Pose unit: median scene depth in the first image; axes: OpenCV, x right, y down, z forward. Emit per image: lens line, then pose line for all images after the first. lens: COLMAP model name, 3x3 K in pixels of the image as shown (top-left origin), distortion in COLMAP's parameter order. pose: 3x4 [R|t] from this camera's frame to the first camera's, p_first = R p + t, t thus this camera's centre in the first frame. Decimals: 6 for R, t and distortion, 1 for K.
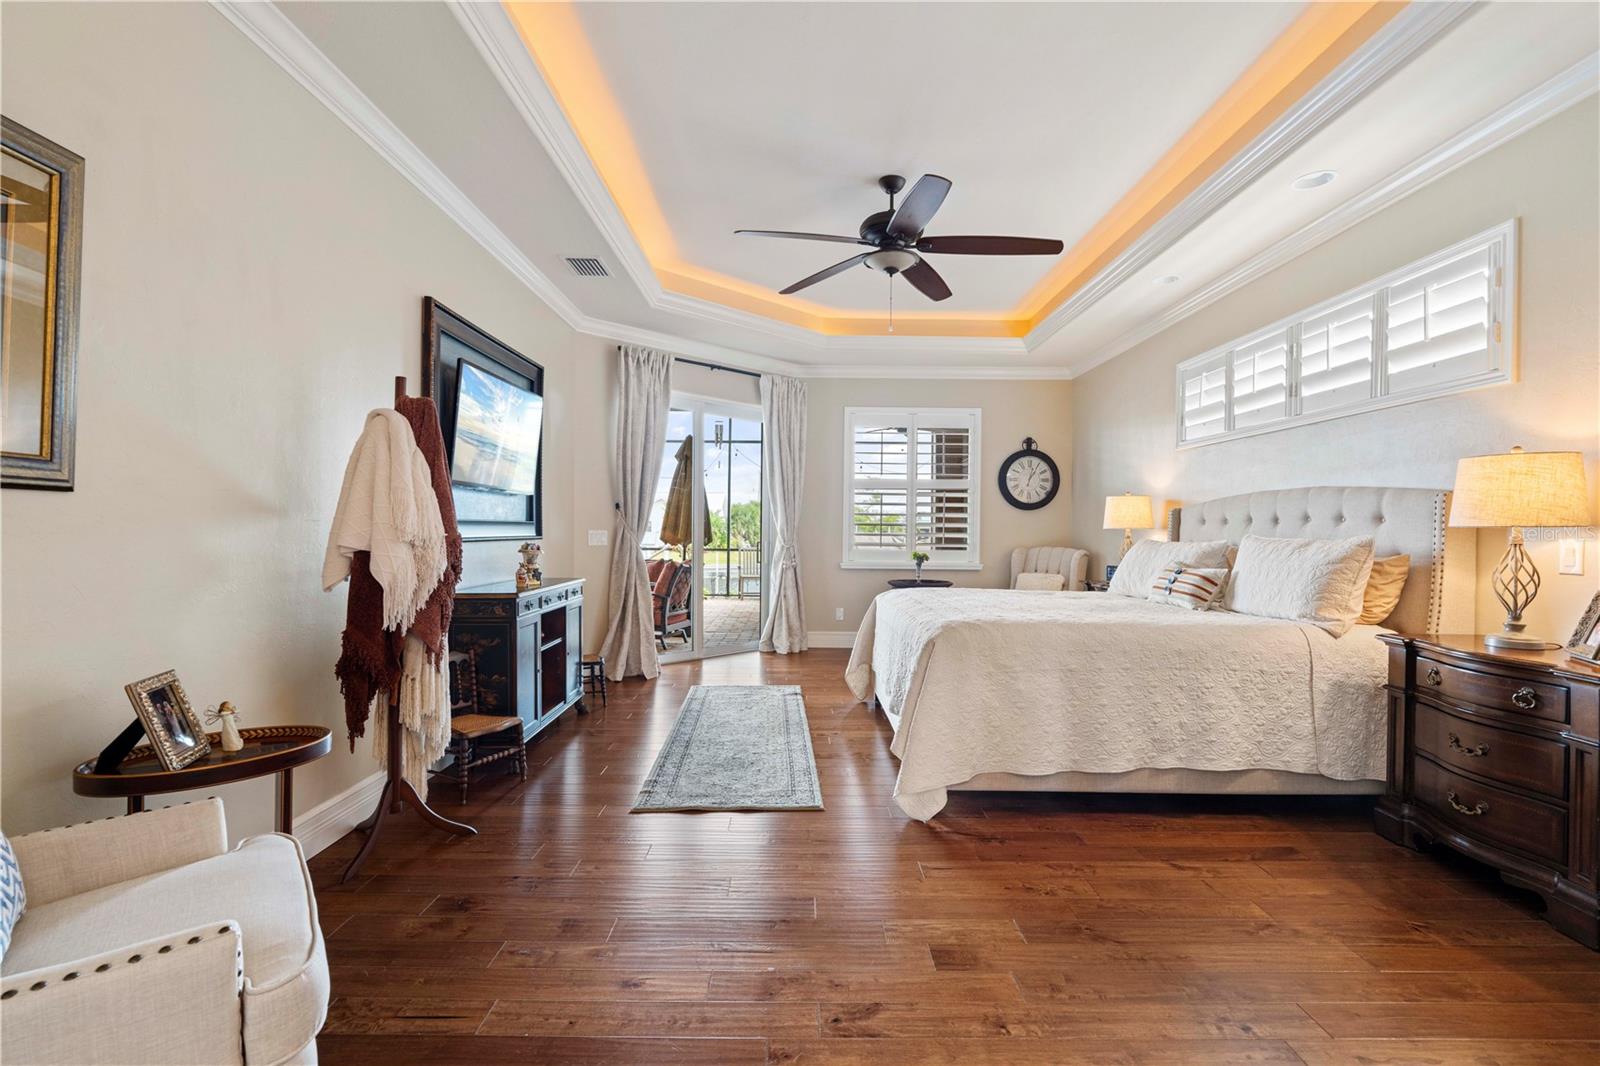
lens RADIAL K [[721.9, 0, 801.9], [0, 721.9, 529.7], [0, 0, 1]] dist [-0.005505, 0.000799]
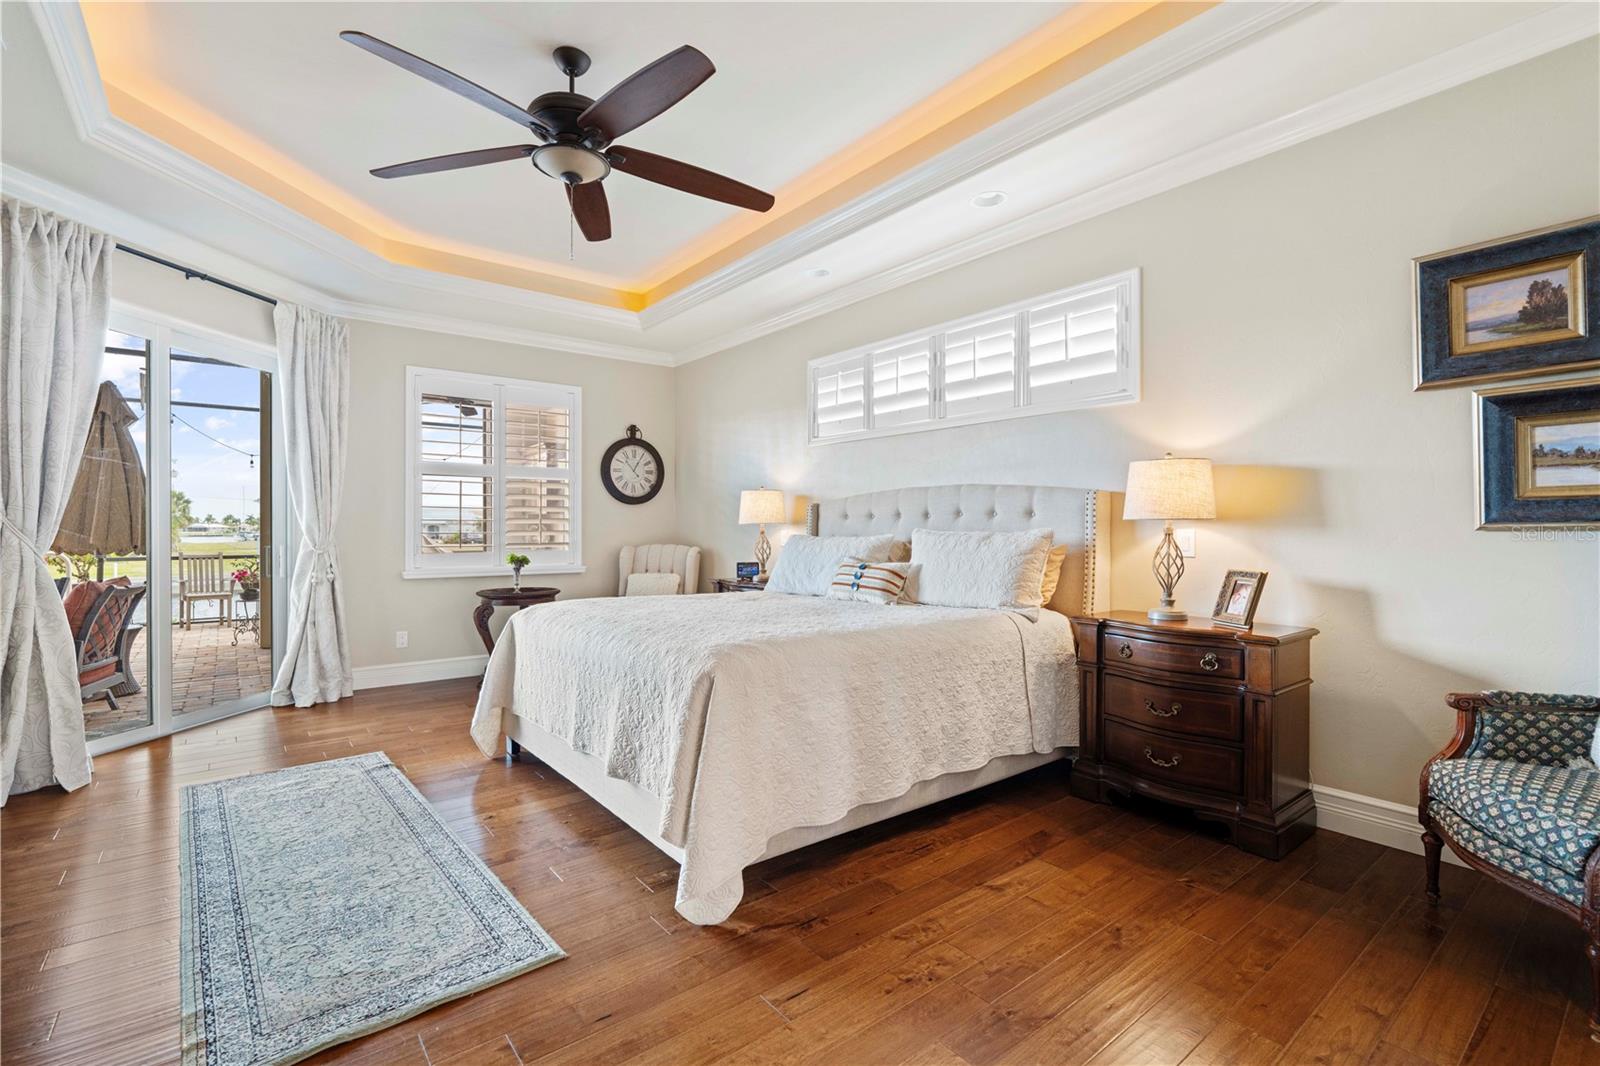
lens RADIAL K [[721.9, 0, 801.9], [0, 721.9, 529.7], [0, 0, 1]] dist [-0.005505, 0.000799]
pose [[0.785284, -0.011559, 0.619028, -0.187509], [0.008442, 0.999933, 0.007961, -0.001356], [-0.619078, -0.001026, 0.785328, 0.332081]]
